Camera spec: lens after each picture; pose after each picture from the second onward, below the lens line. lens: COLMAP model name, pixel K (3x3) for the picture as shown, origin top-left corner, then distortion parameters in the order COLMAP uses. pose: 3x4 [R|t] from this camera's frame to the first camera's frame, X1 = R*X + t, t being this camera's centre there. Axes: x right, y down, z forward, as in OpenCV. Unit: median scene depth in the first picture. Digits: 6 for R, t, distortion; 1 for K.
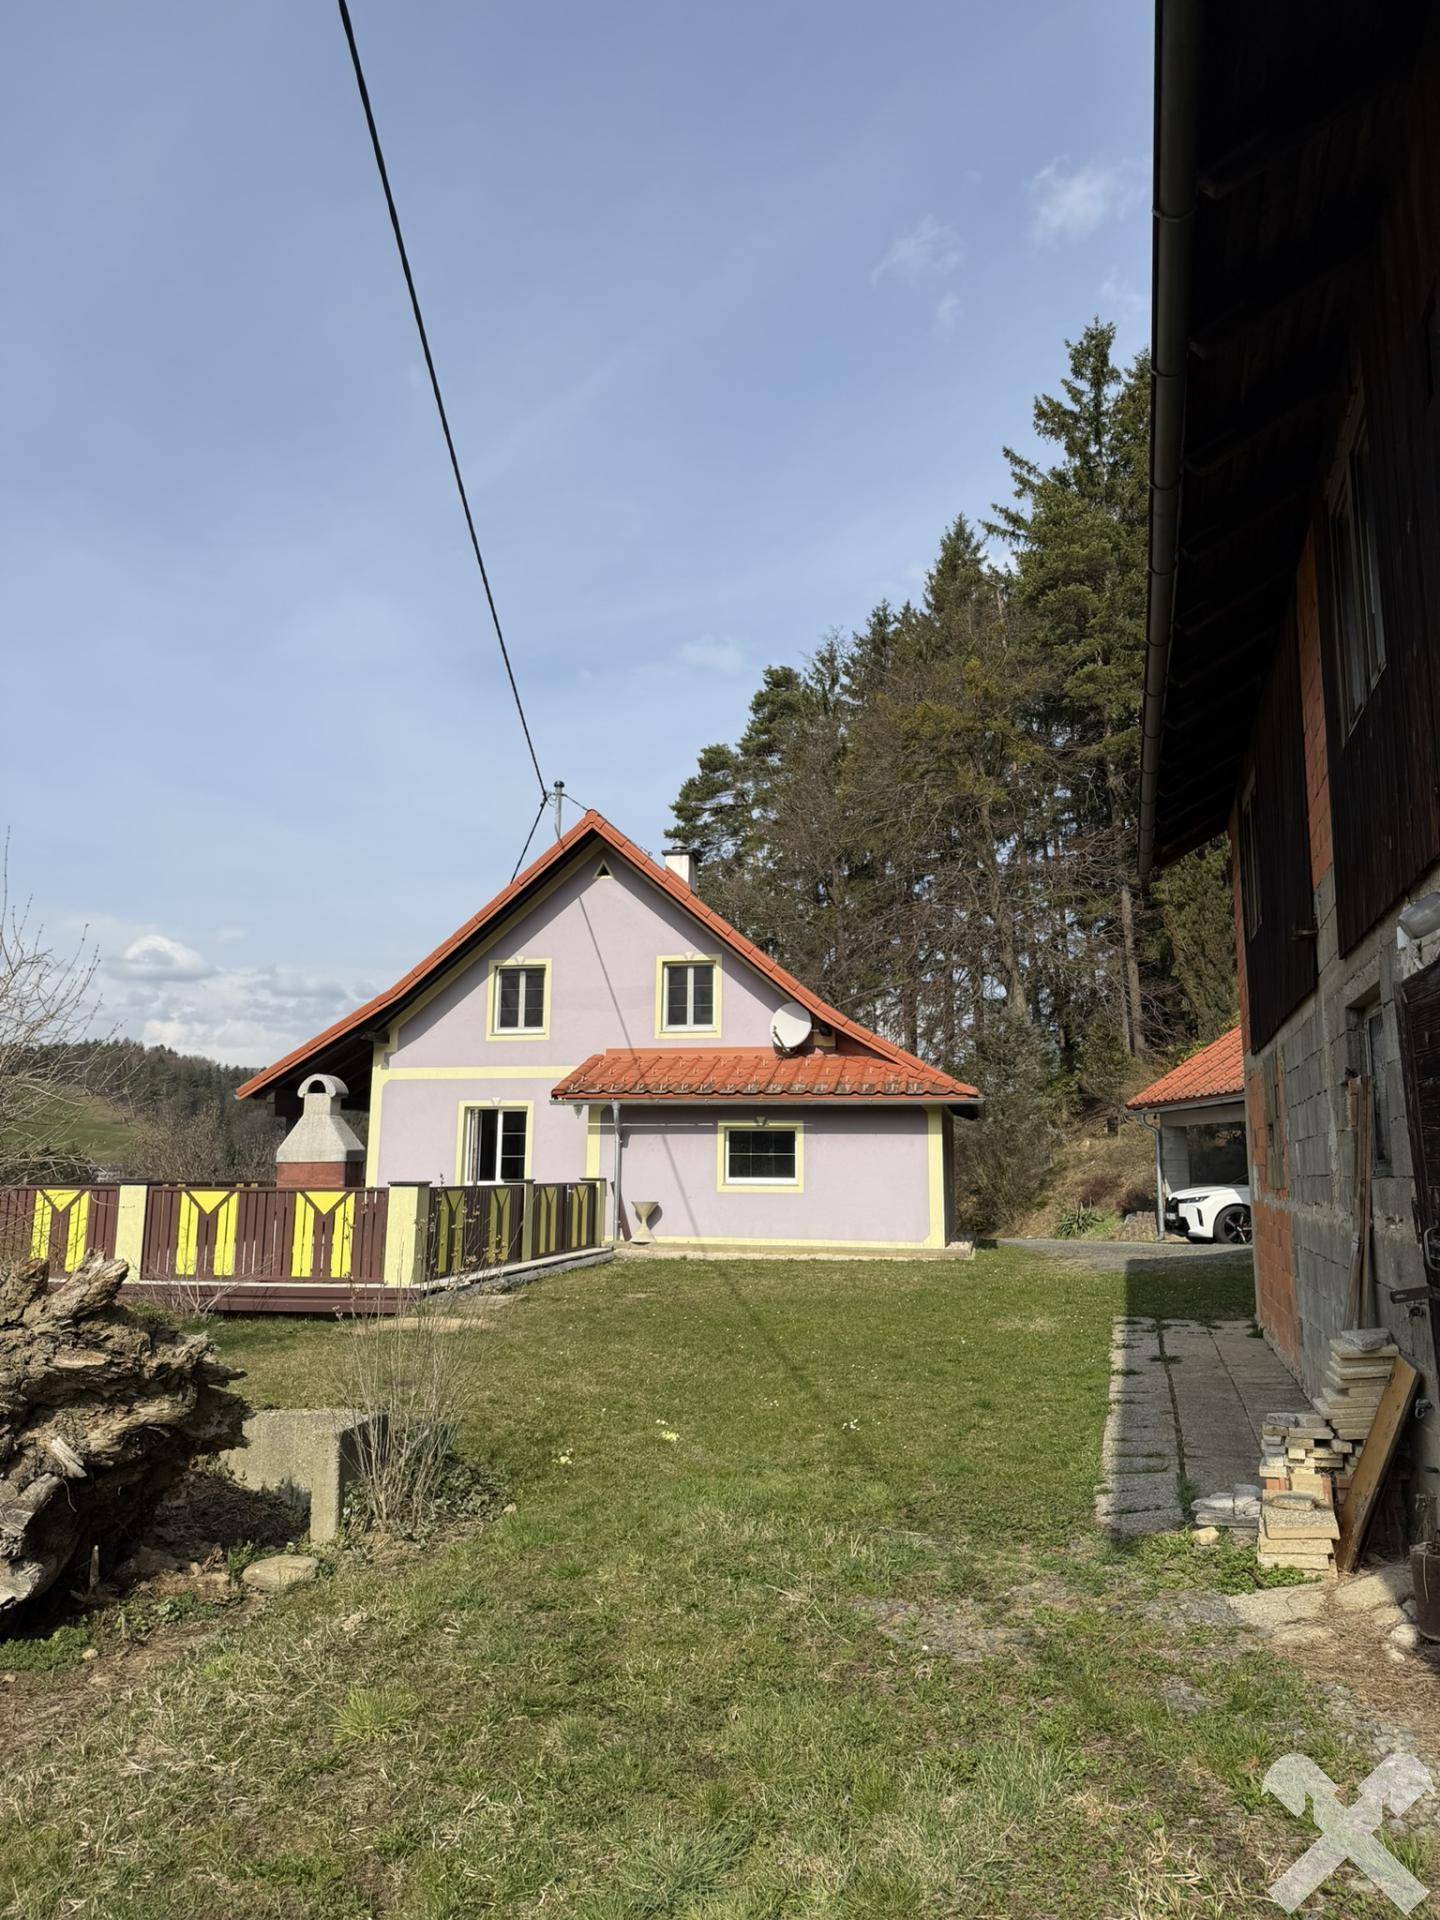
lens RADIAL K [[1360.9, 0, 721.0], [0, 1360.9, 961.0], [0, 0, 1]] dist [0.006179, 0.001323]
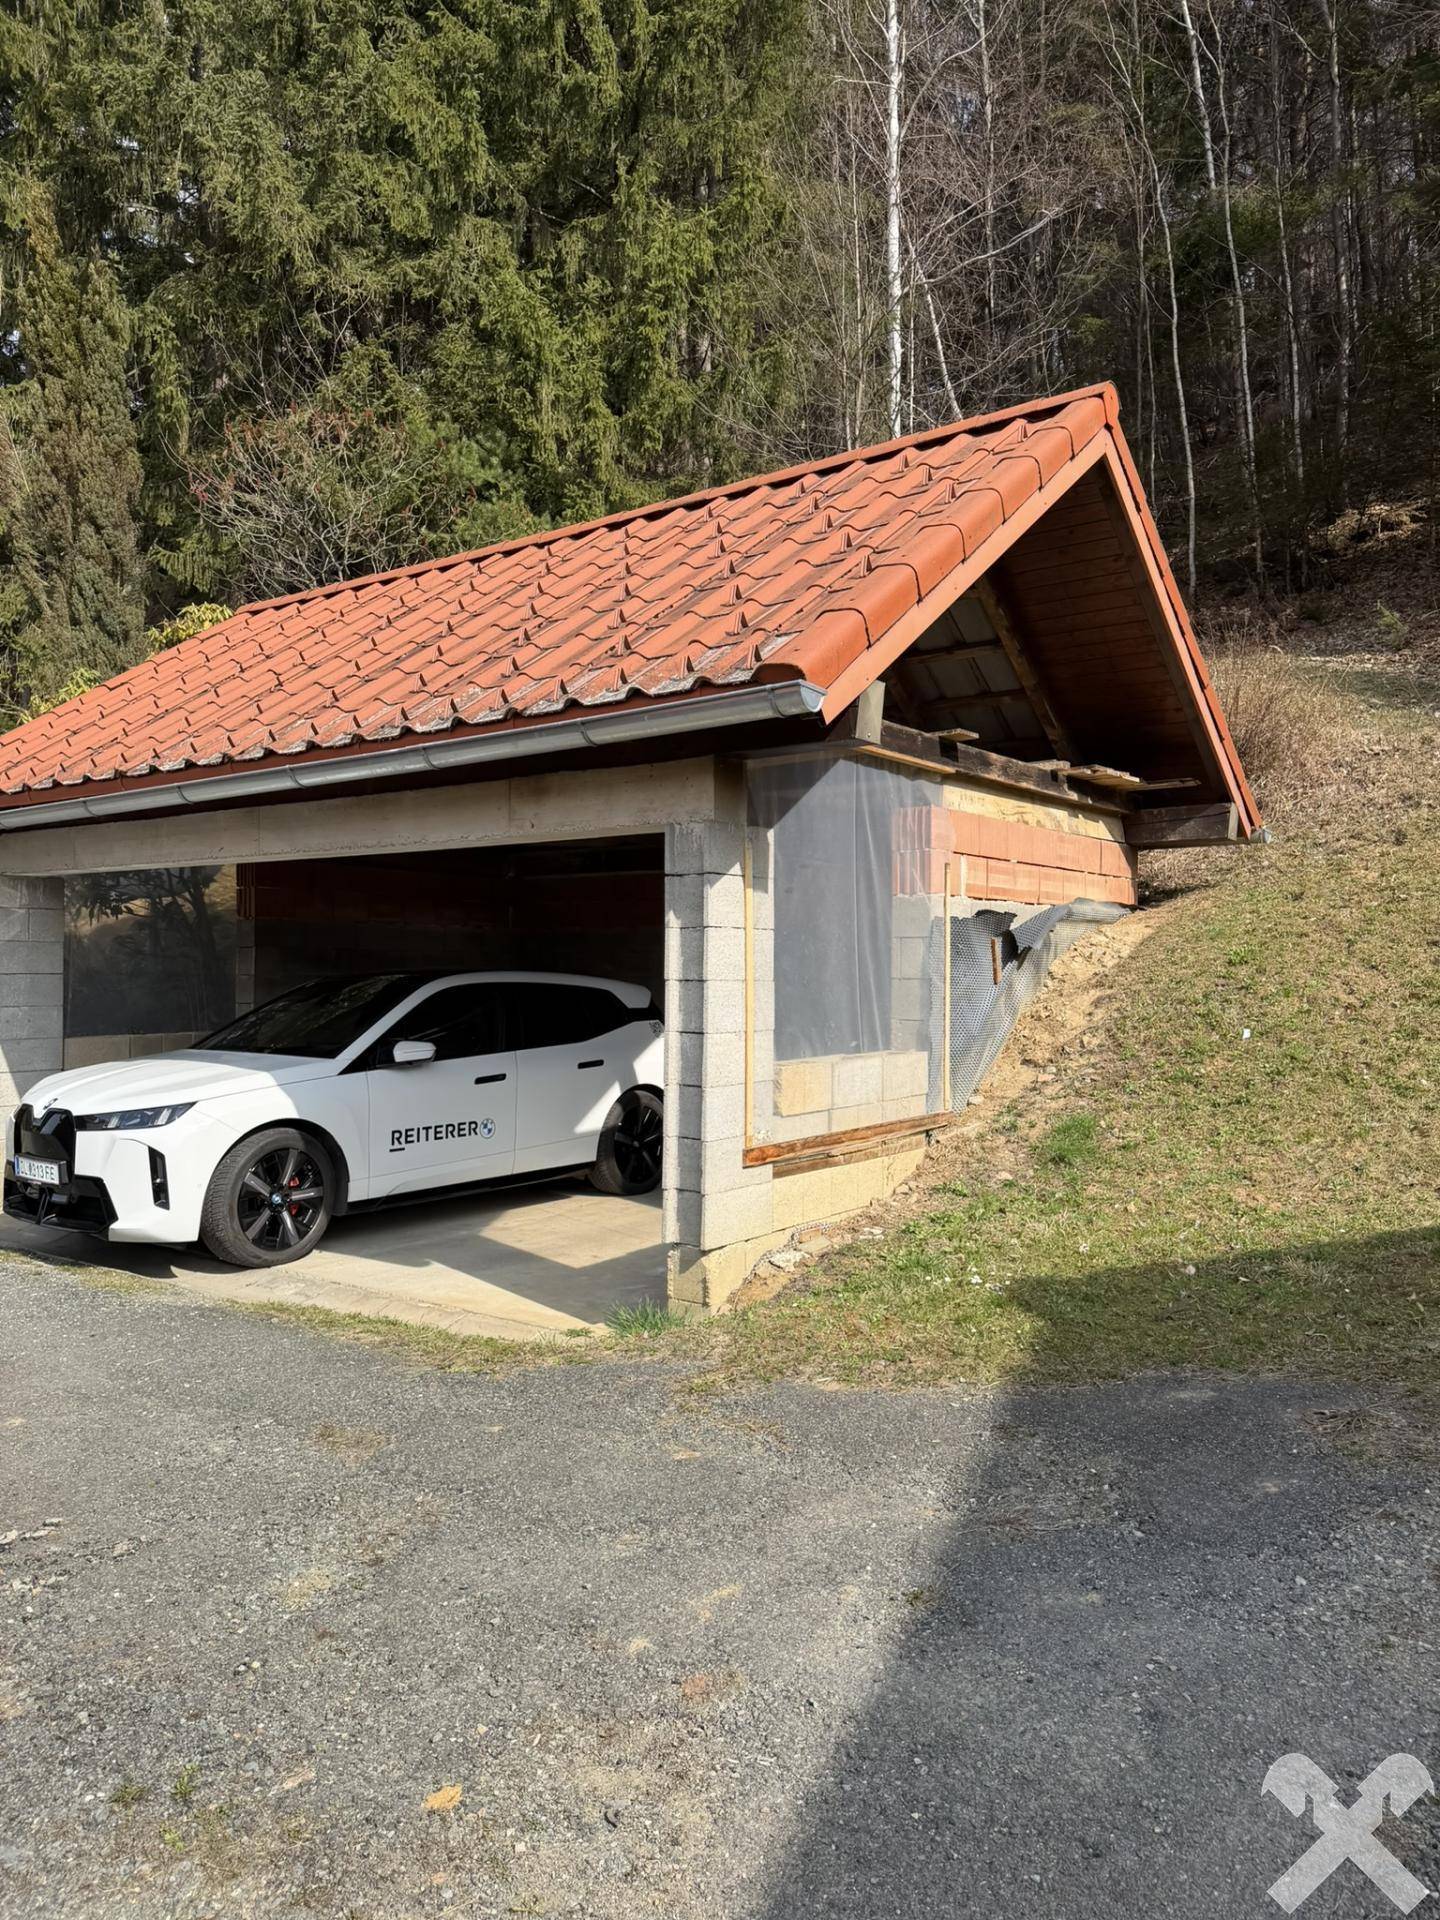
lens RADIAL K [[1360.9, 0, 719.9], [0, 1360.9, 962.6], [0, 0, 1]] dist [0.006179, 0.001323]
pose [[0.649172, 0.000893, 0.760641, 0.211656], [-0.121059, 0.987374, 0.102159, 0.100759], [-0.750946, -0.158401, 0.641084, 0.736162]]
